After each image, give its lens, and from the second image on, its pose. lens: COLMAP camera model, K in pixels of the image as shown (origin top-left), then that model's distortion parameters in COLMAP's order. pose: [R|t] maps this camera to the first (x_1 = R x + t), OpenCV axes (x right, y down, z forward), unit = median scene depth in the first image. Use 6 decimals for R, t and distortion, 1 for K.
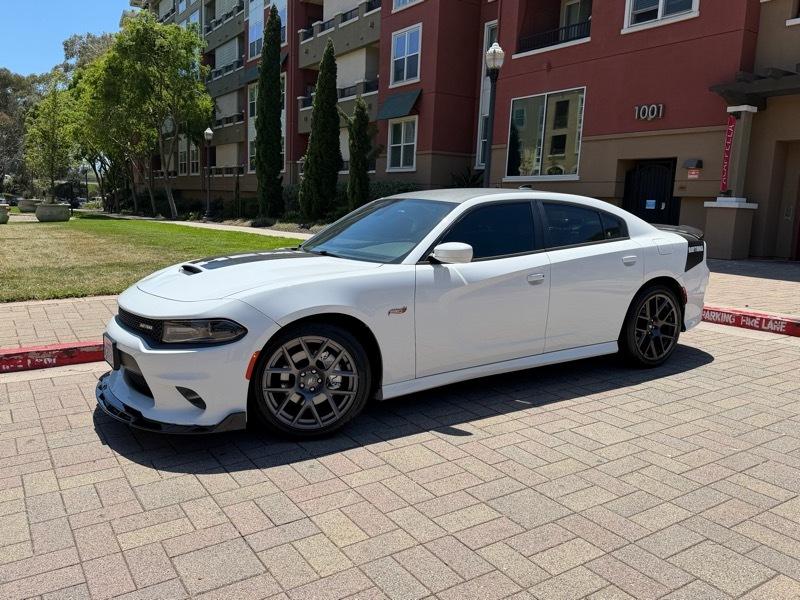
lens RADIAL K [[645.9, 0, 400.0], [0, 645.9, 300.0], [0, 0, 1]] dist [0.126442, -0.231540]
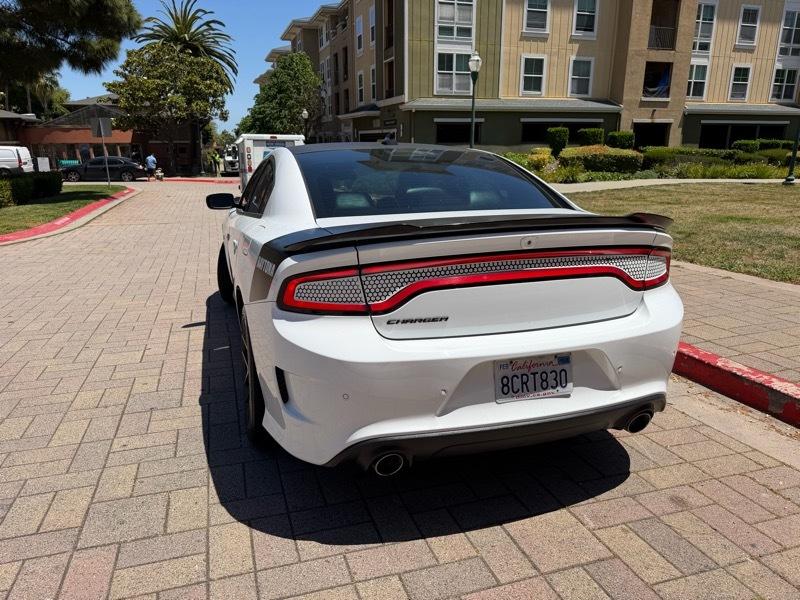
lens RADIAL K [[560.6, 0, 397.0], [0, 560.6, 304.6], [0, 0, 1]] dist [0.023655, -0.030497]
pose [[-0.252028, 0.226497, -0.940840, 0.822210], [-0.148493, 0.951658, 0.268879, -0.174165], [0.956259, 0.207473, -0.206212, 1.224311]]
